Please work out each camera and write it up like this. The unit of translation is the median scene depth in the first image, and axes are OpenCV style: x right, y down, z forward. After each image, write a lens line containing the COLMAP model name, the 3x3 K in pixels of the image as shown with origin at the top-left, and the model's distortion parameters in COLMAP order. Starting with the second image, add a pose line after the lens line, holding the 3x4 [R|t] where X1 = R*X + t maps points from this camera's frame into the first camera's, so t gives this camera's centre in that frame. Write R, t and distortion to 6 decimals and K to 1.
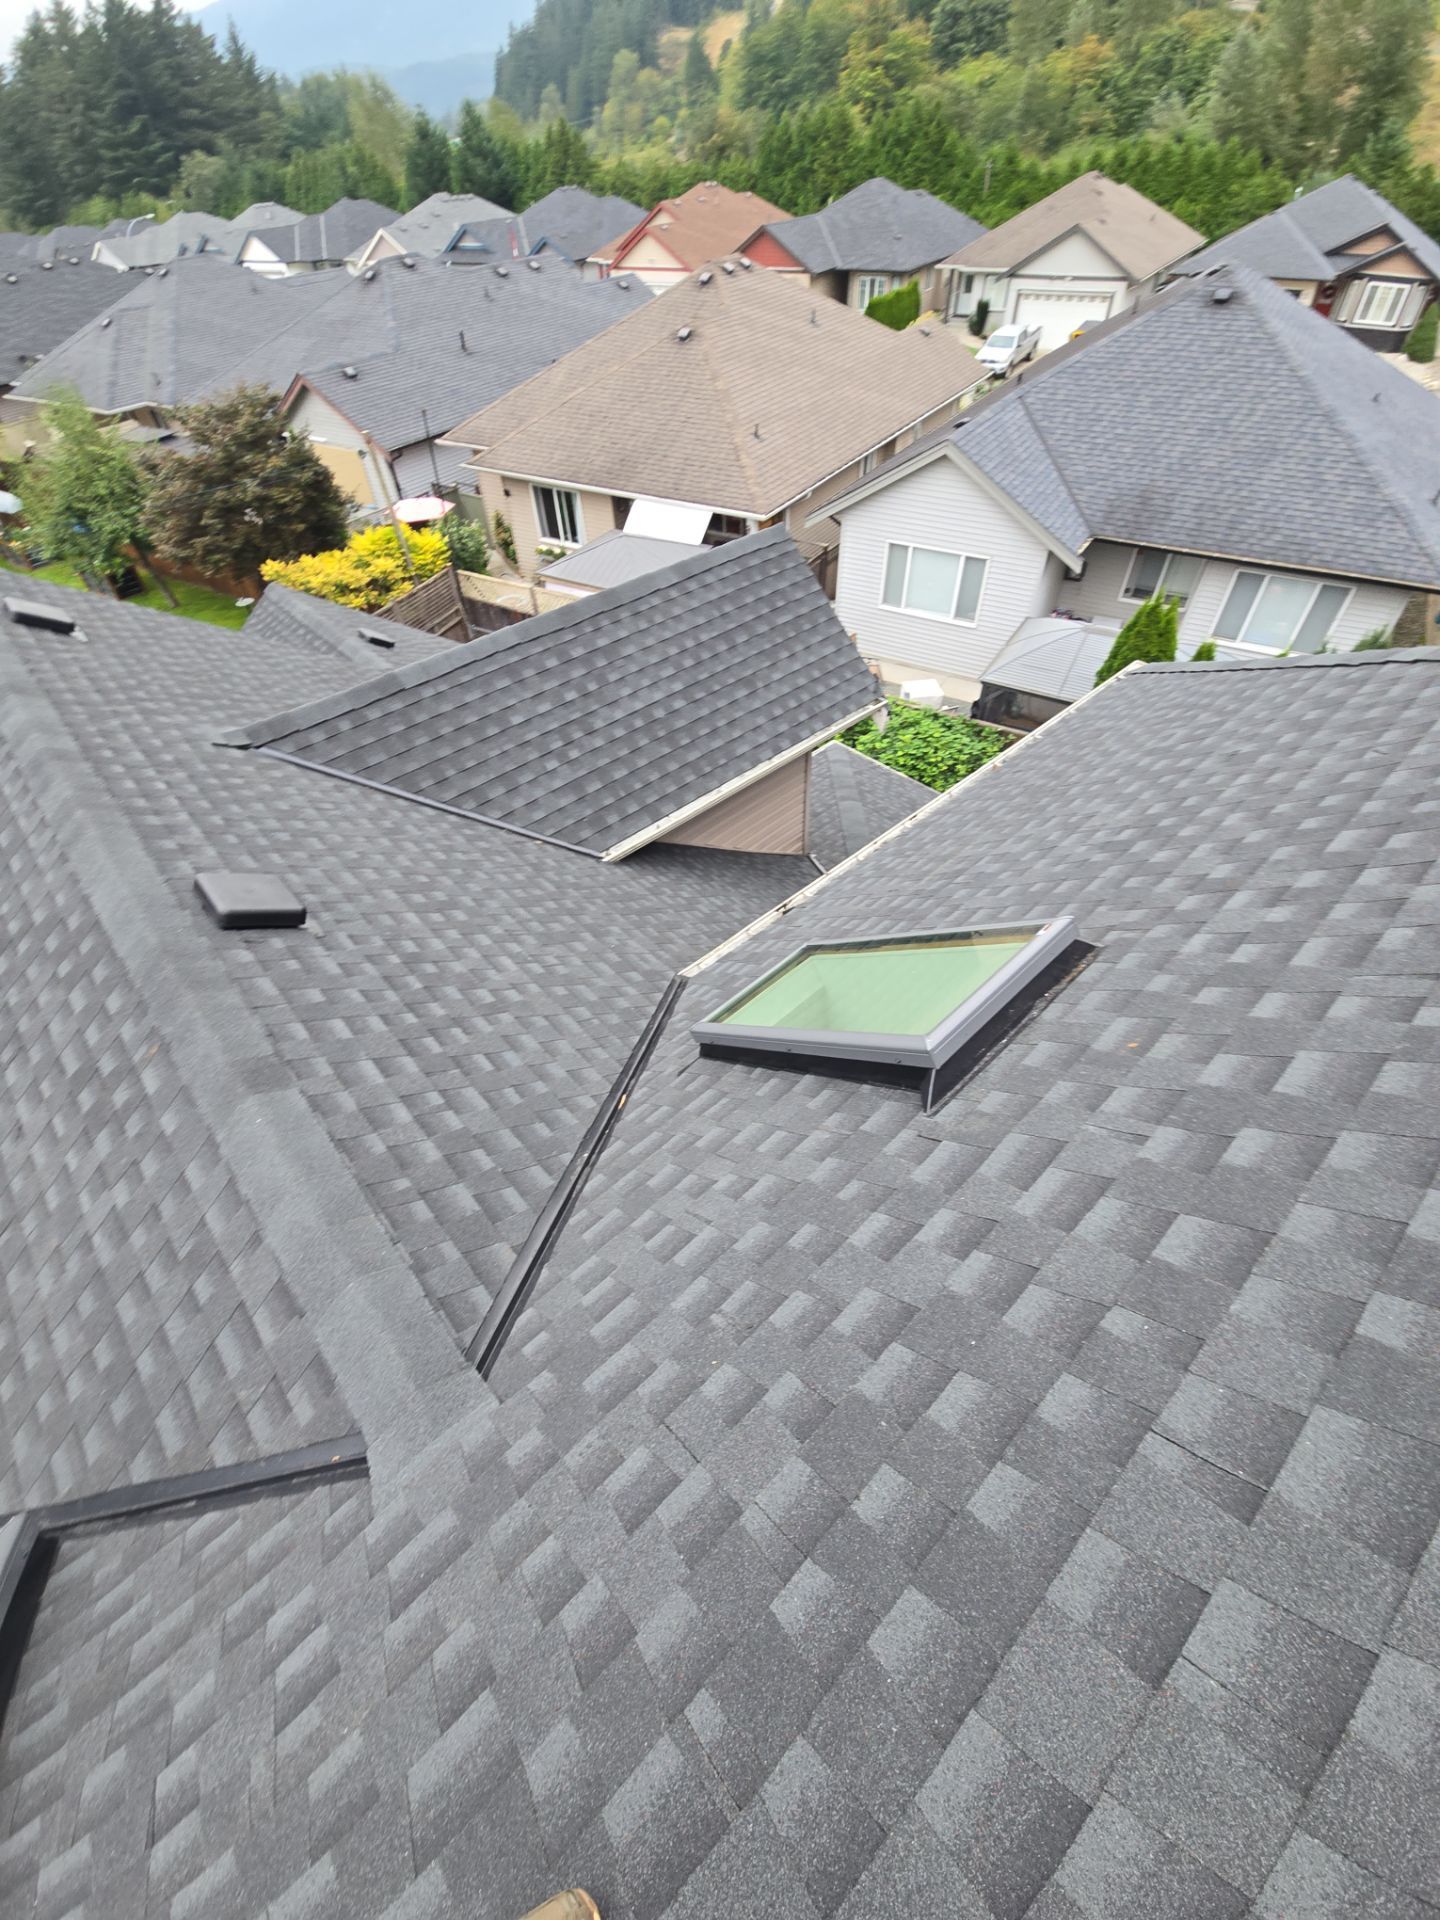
lens RADIAL K [[776.3, 0, 713.1], [0, 776.3, 958.6], [0, 0, 1]] dist [0.010022, -0.007538]
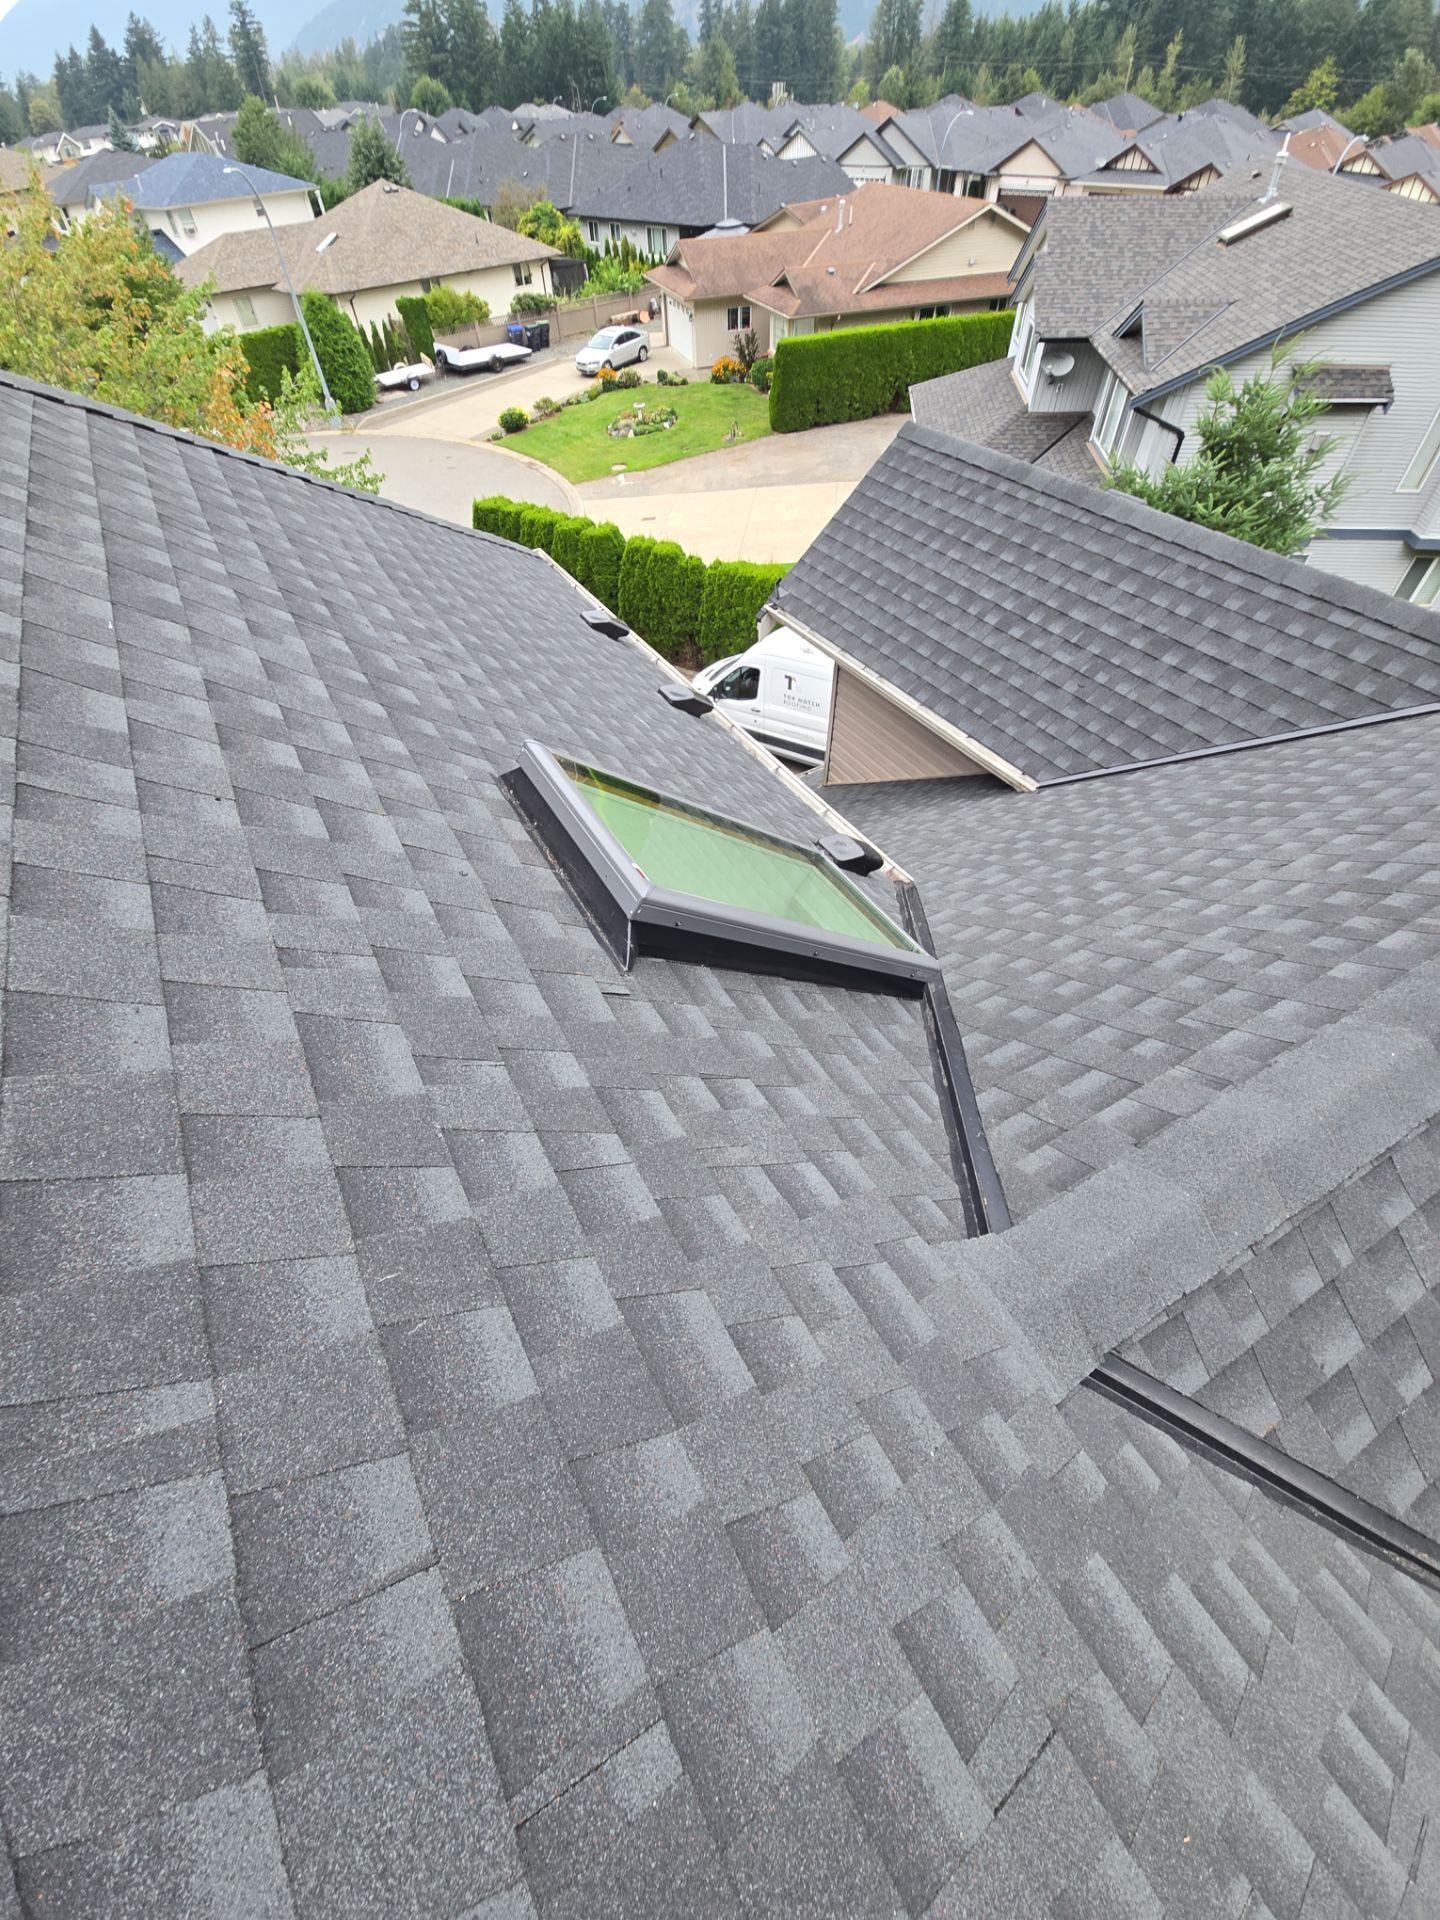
lens RADIAL K [[770.7, 0, 707.6], [0, 770.7, 956.7], [0, 0, 1]] dist [0.028516, -0.017852]
pose [[-0.219081, 0.756236, -0.616531, -0.063835], [-0.669081, 0.343473, 0.659058, 0.149663], [0.710165, 0.556896, 0.430735, 0.199531]]
